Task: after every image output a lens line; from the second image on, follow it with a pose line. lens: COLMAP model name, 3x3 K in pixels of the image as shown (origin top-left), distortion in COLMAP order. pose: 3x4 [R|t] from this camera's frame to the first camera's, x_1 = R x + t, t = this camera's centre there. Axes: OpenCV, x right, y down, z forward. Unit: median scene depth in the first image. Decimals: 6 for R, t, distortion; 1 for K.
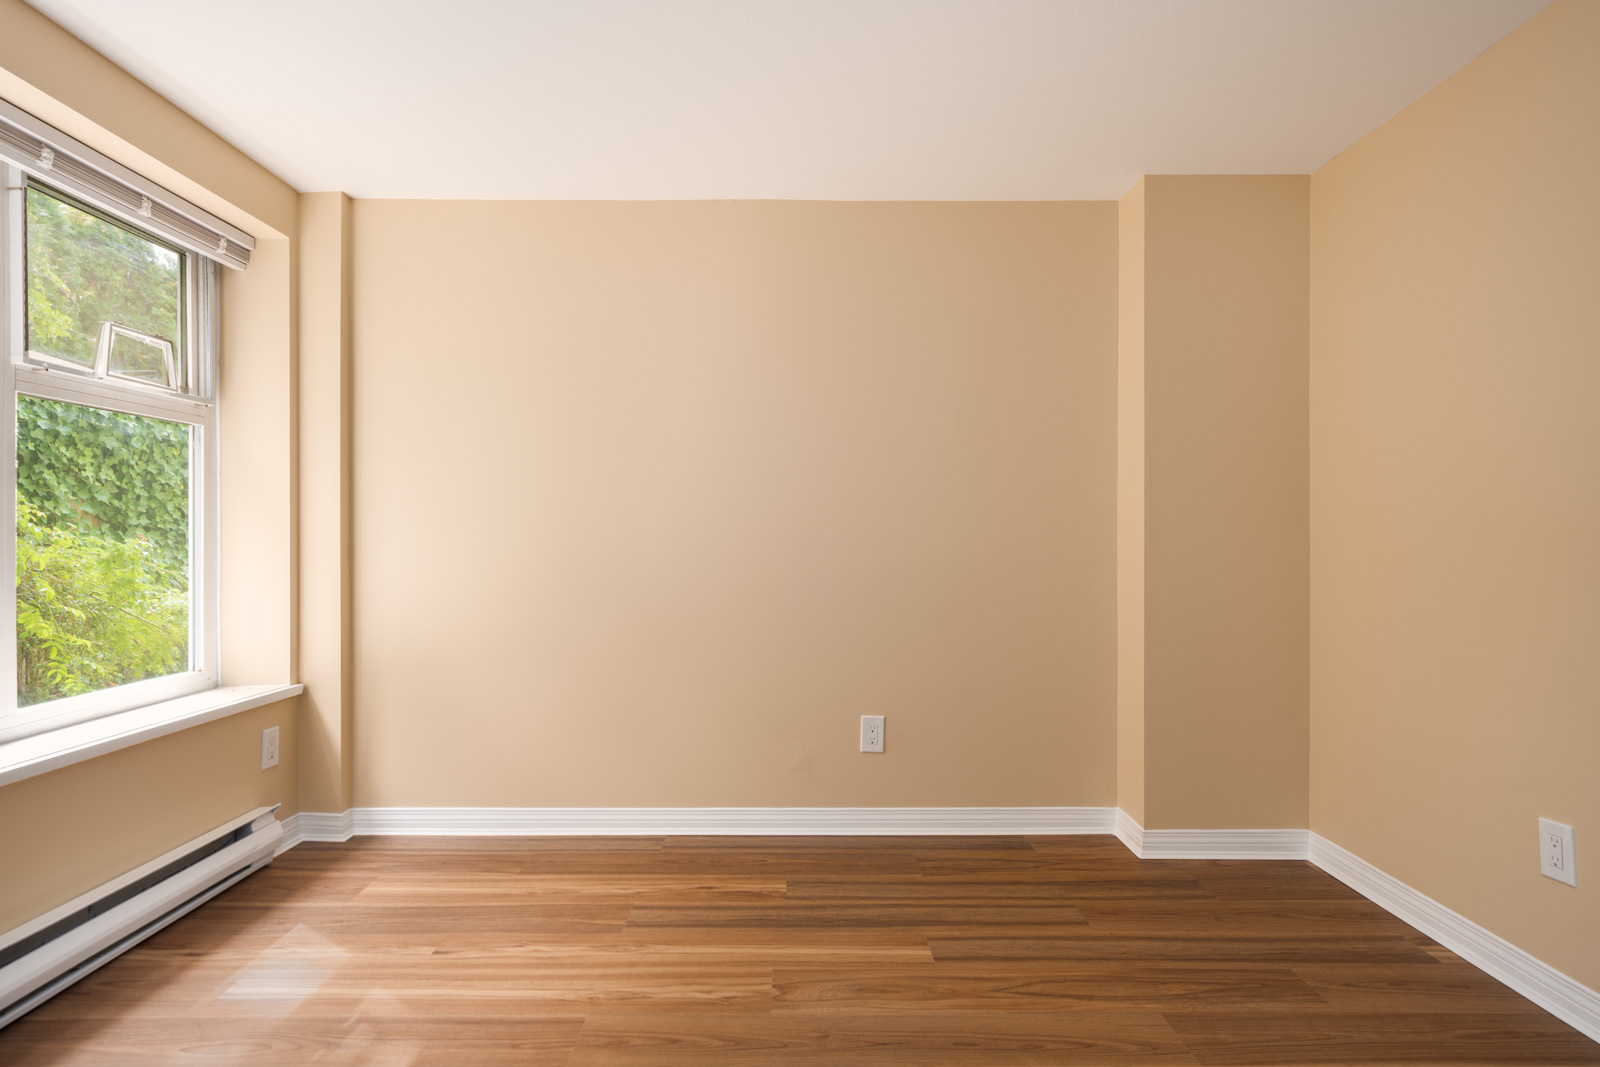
lens RADIAL K [[830.5, 0, 798.8], [0, 830.5, 533.0], [0, 0, 1]] dist [0.001412, 0.001027]
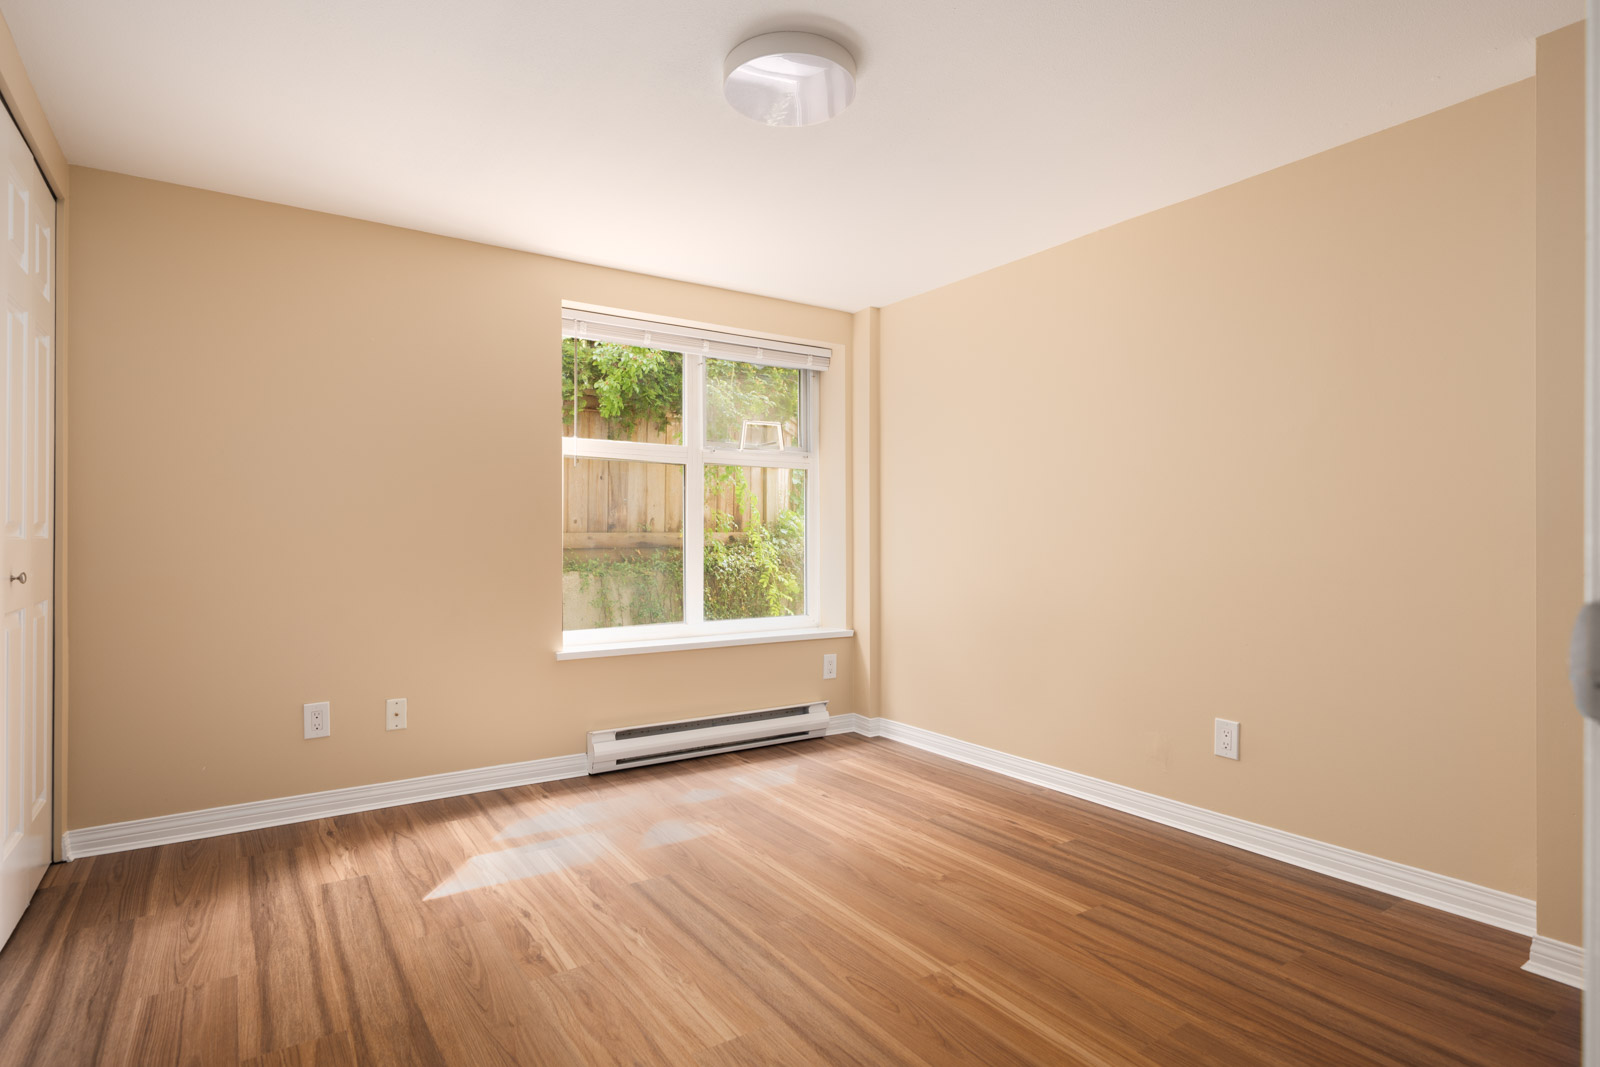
lens RADIAL K [[830.5, 0, 798.8], [0, 830.5, 533.0], [0, 0, 1]] dist [0.001412, 0.001027]
pose [[0.557314, -0.004720, -0.830288, 0.729834], [0.003317, 0.999989, -0.003458, 0.006713], [0.830295, -0.000827, 0.557324, 0.062841]]
